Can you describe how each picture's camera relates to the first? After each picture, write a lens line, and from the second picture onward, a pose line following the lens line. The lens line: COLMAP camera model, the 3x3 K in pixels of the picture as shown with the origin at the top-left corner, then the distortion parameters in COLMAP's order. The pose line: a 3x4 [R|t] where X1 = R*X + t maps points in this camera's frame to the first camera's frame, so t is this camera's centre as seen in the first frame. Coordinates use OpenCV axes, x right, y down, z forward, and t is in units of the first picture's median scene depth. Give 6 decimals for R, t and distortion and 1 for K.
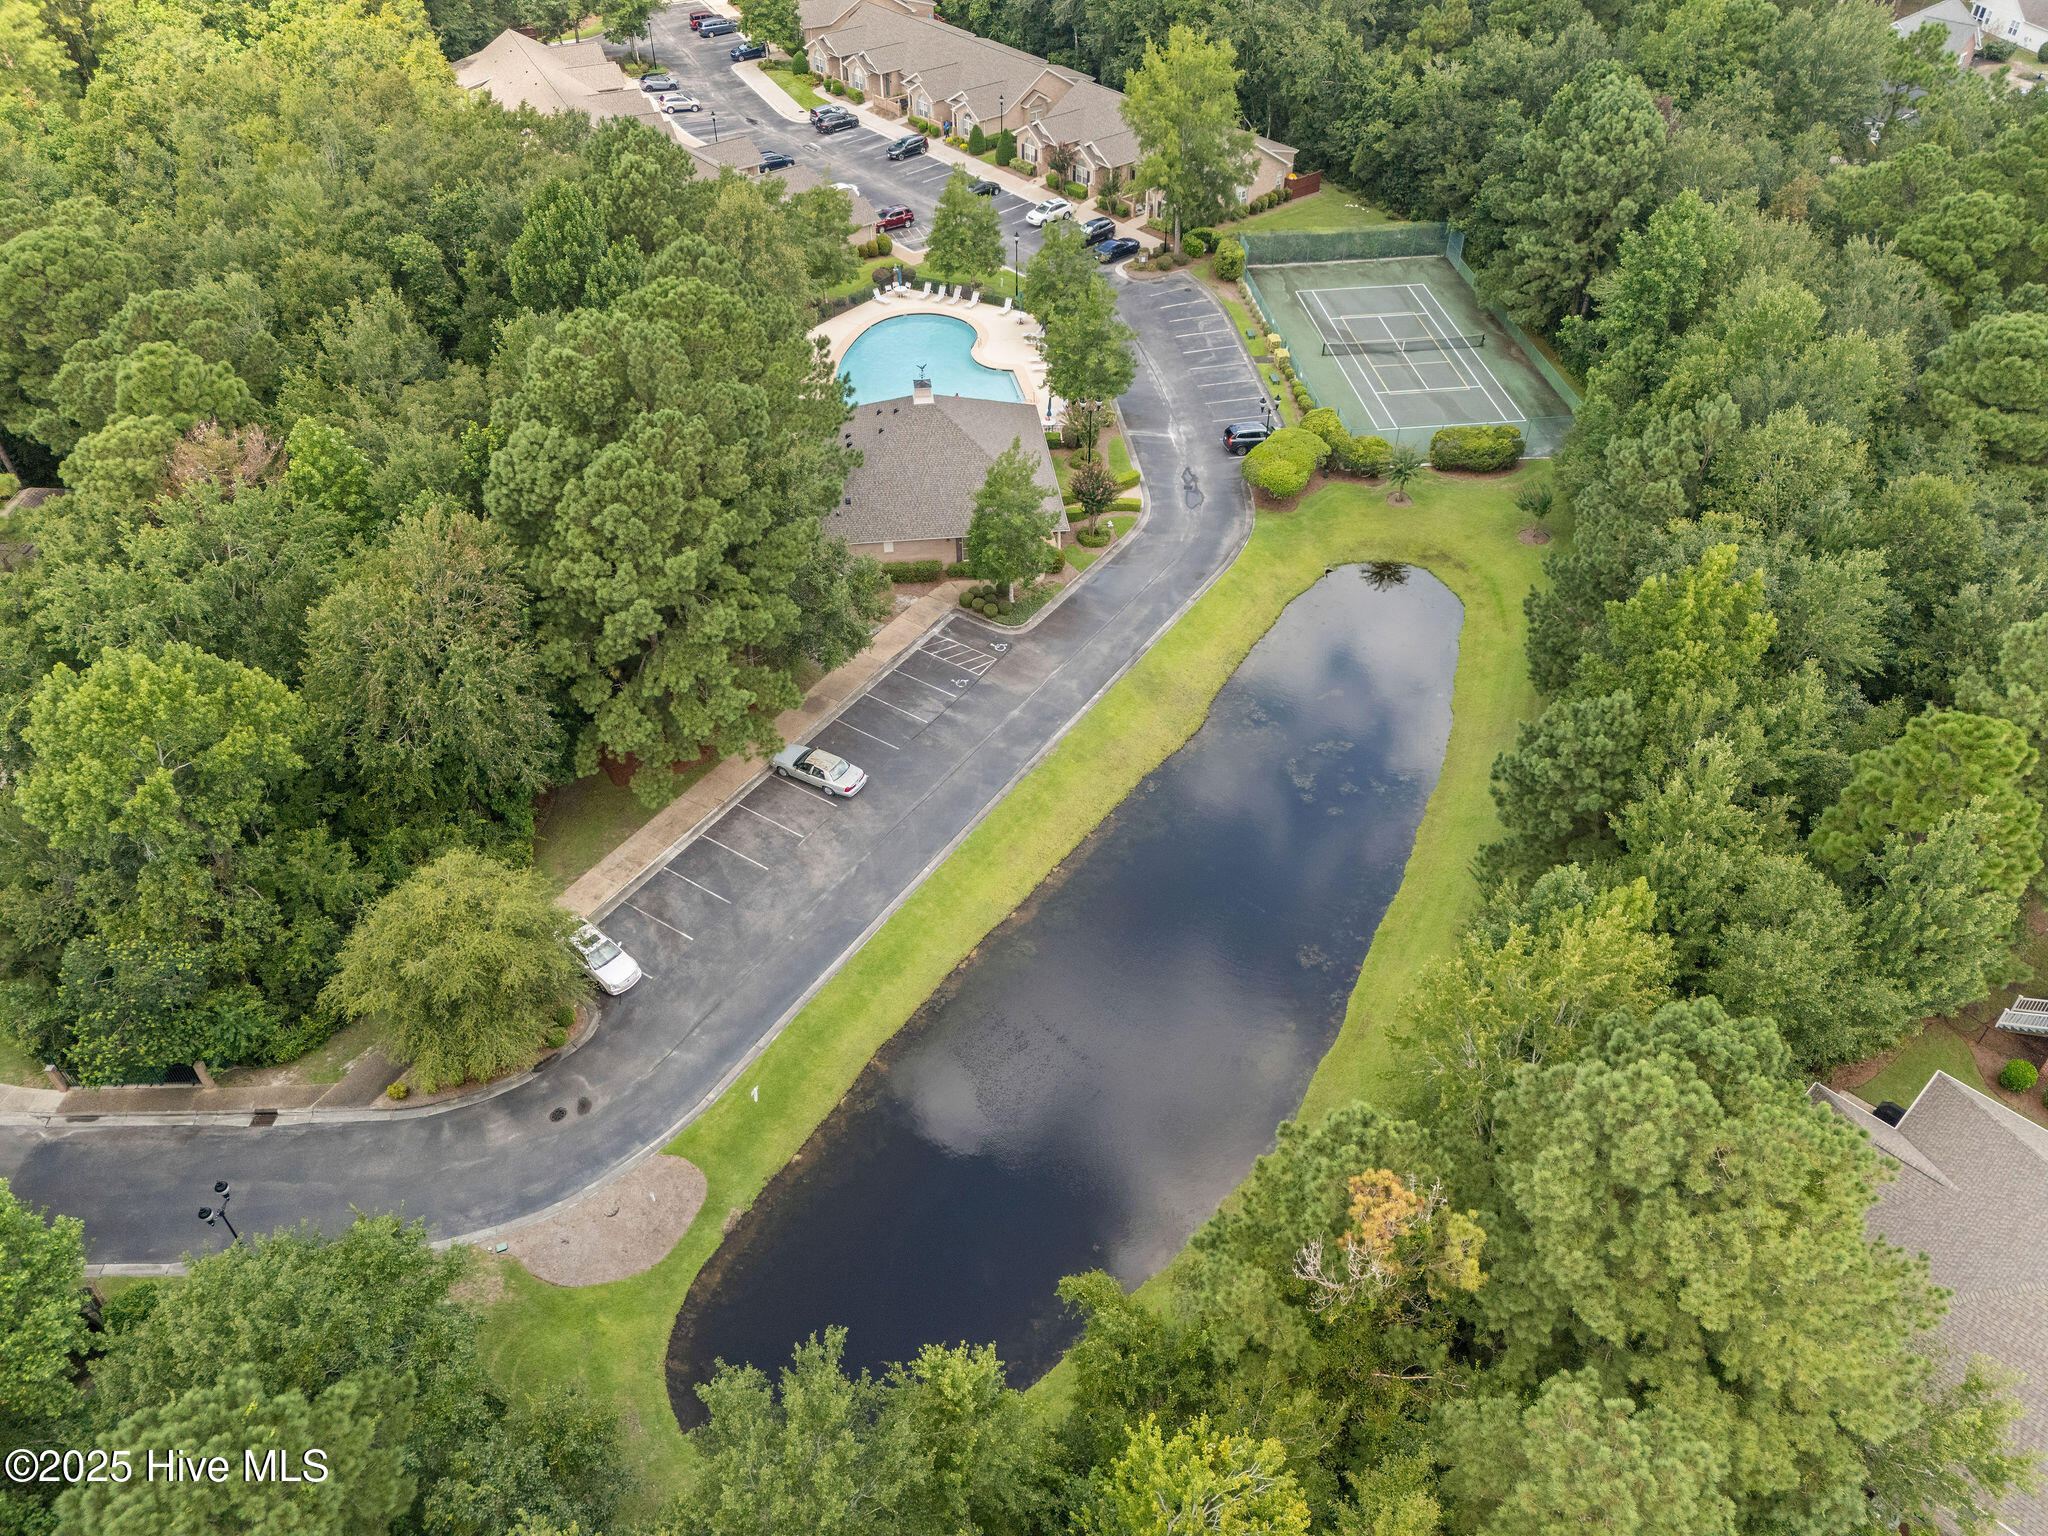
lens RADIAL K [[1476.2, 0, 1024.0], [0, 1476.2, 768.0], [0, 0, 1]] dist [0.078868, -0.068281]
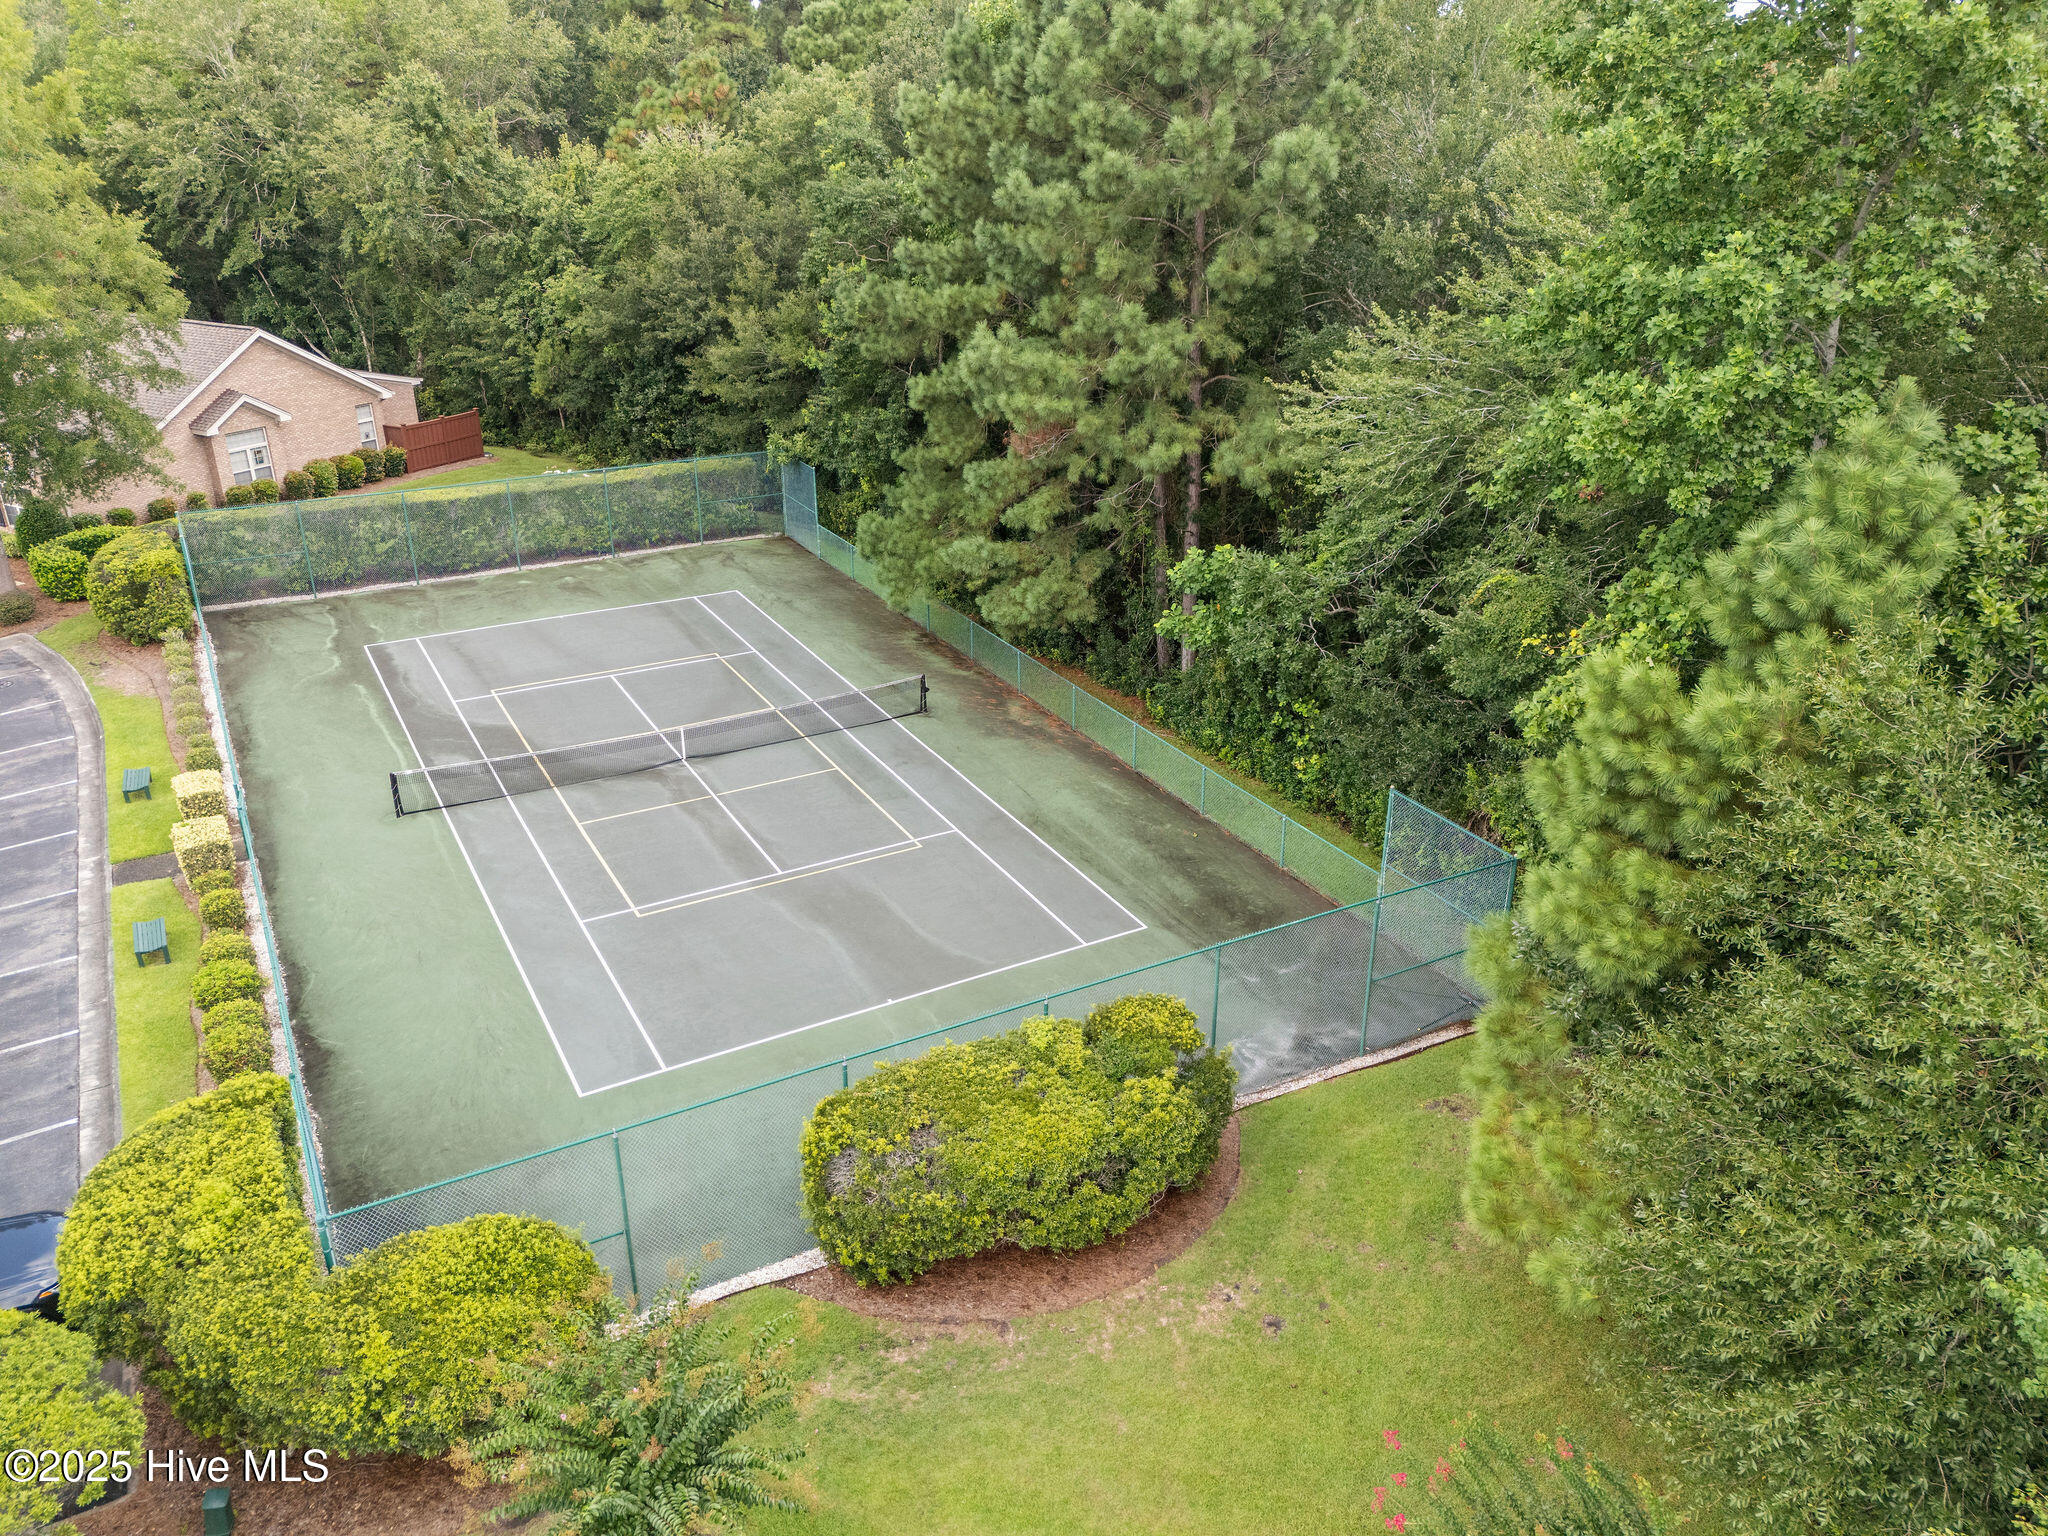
lens RADIAL K [[1476.2, 0, 1024.0], [0, 1476.2, 768.0], [0, 0, 1]] dist [0.078868, -0.068281]
pose [[0.923748, -0.151001, 0.351977, 0.211227], [0.245329, 0.939002, -0.241017, -0.188238], [-0.294113, 0.308989, 0.904446, 0.706361]]
